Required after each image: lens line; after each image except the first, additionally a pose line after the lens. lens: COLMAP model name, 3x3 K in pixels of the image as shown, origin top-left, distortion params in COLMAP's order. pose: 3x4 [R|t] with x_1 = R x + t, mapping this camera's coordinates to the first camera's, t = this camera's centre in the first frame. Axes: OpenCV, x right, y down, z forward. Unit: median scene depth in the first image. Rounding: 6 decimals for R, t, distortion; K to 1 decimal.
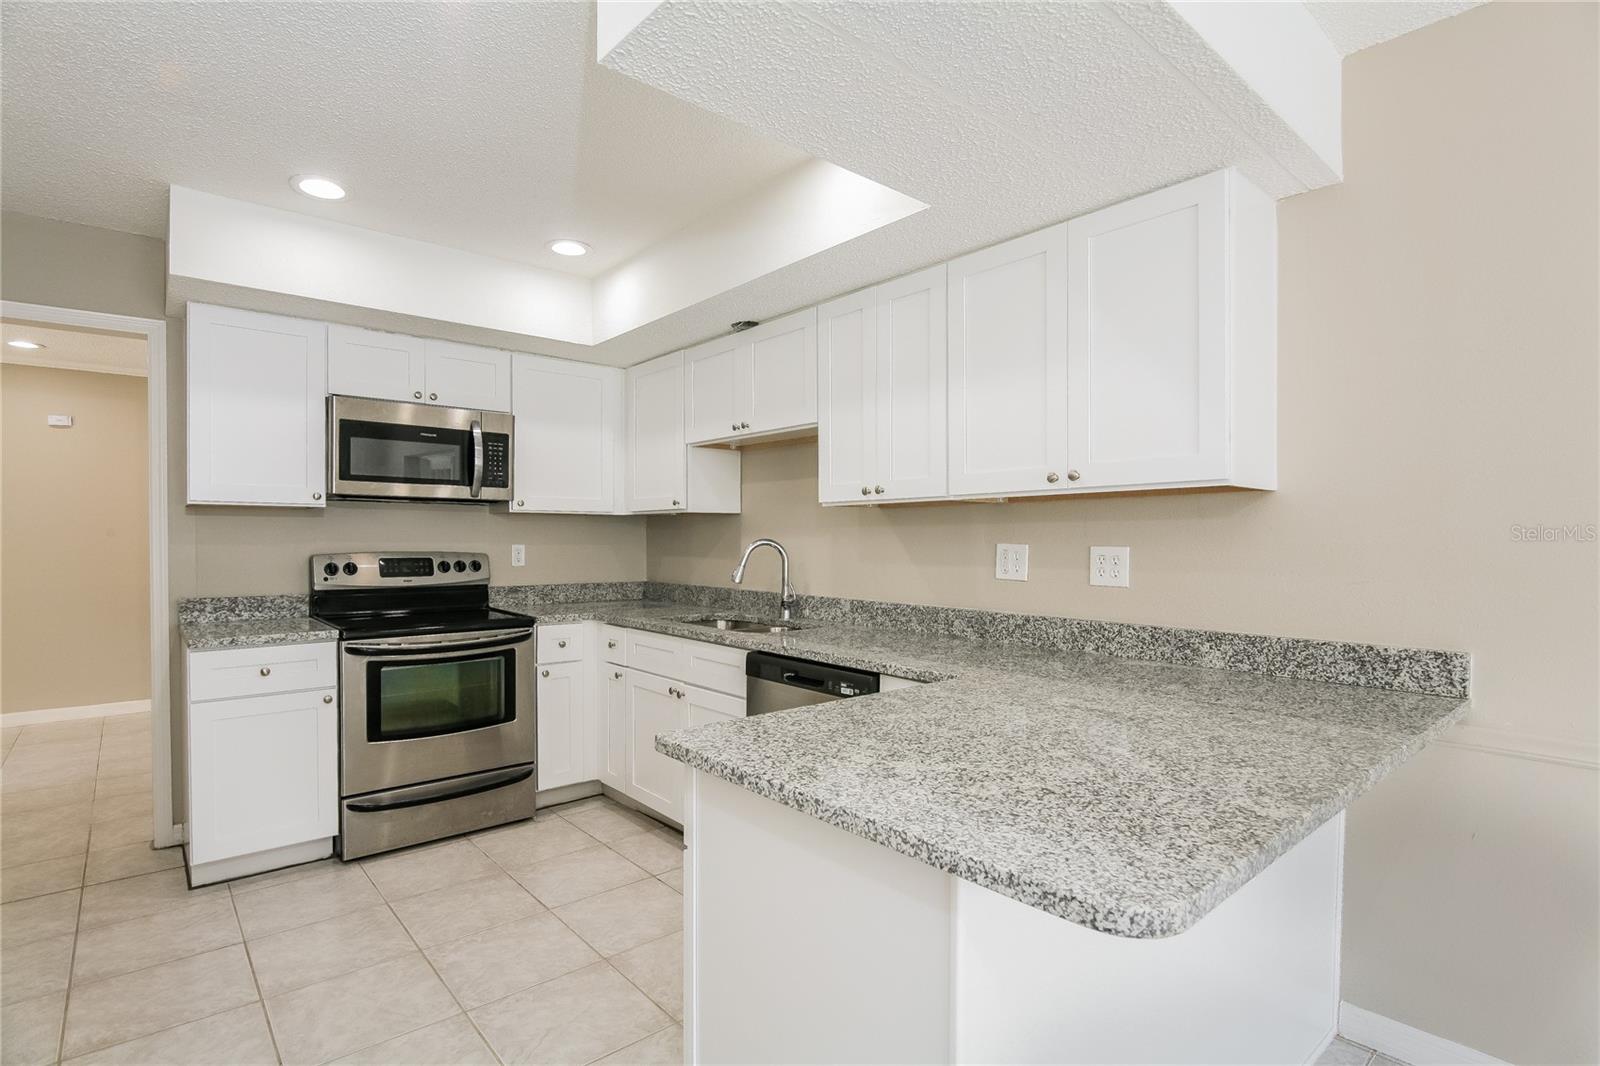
lens RADIAL K [[785.8, 0, 796.5], [0, 785.8, 544.6], [0, 0, 1]] dist [-0.004896, -0.000811]
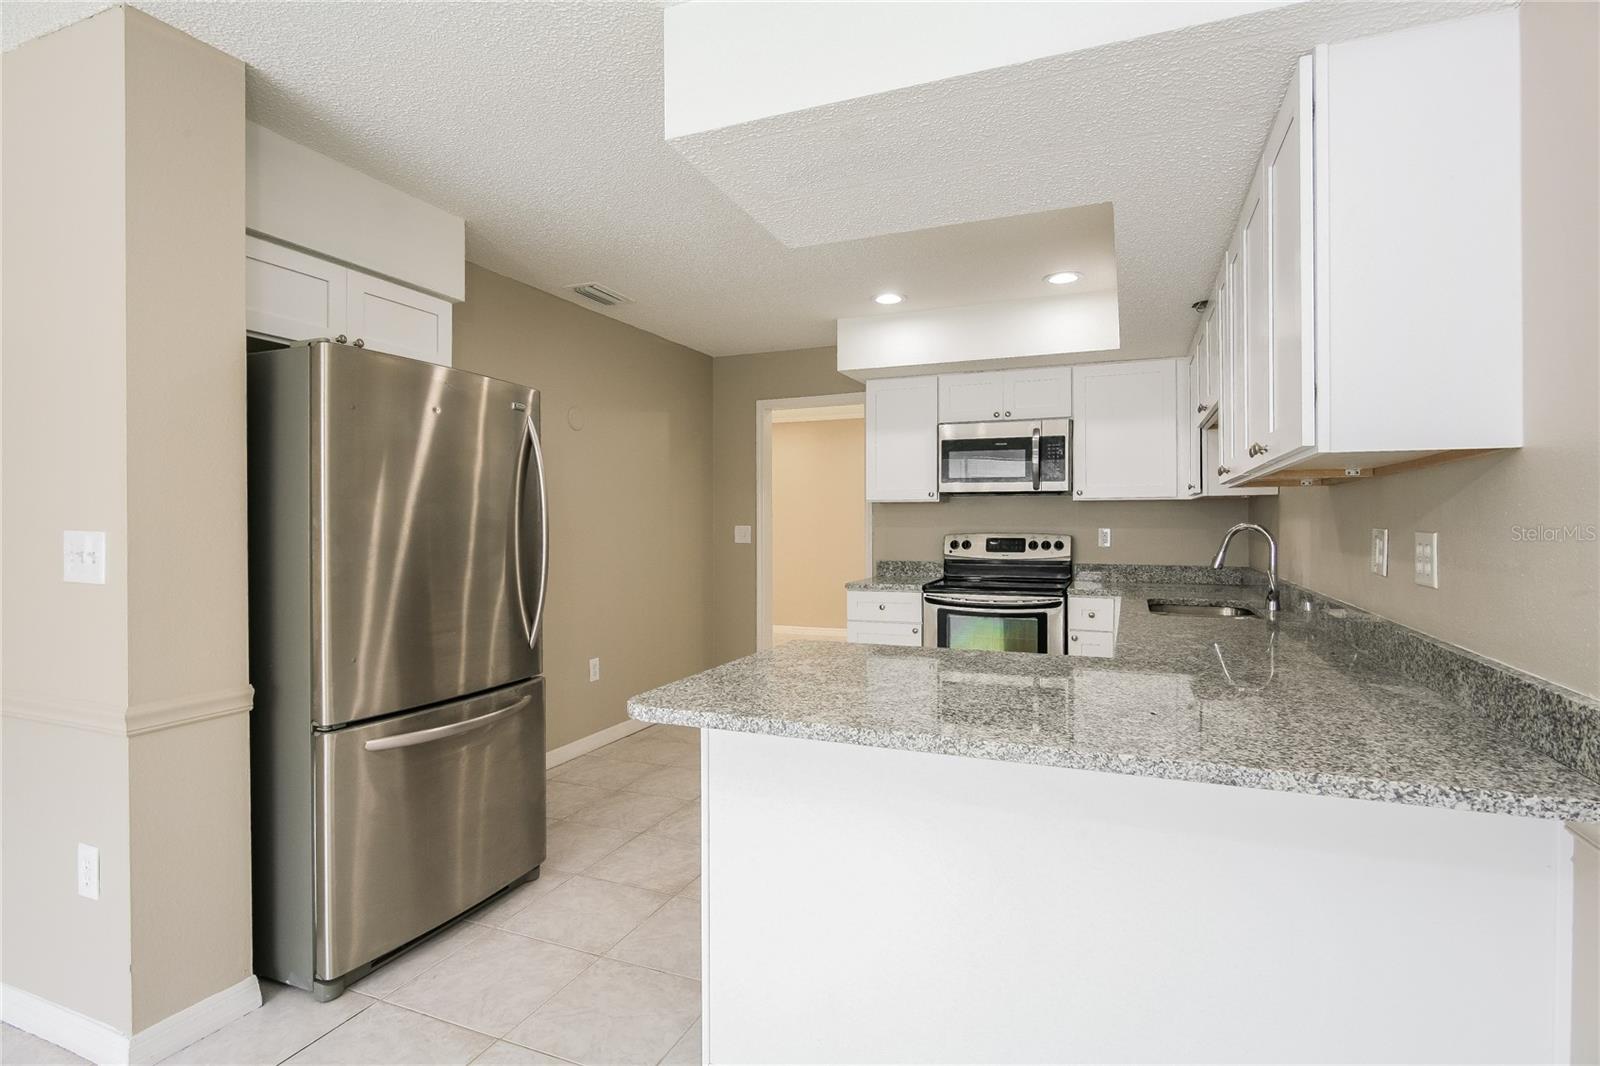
lens RADIAL K [[785.8, 0, 799.6], [0, 785.8, 524.8], [0, 0, 1]] dist [-0.004896, -0.000811]
pose [[0.461185, -0.000418, -0.887304, 0.532141], [-0.004966, 0.999983, -0.003052, 0.001026], [0.887290, 0.005814, 0.461175, 0.093683]]
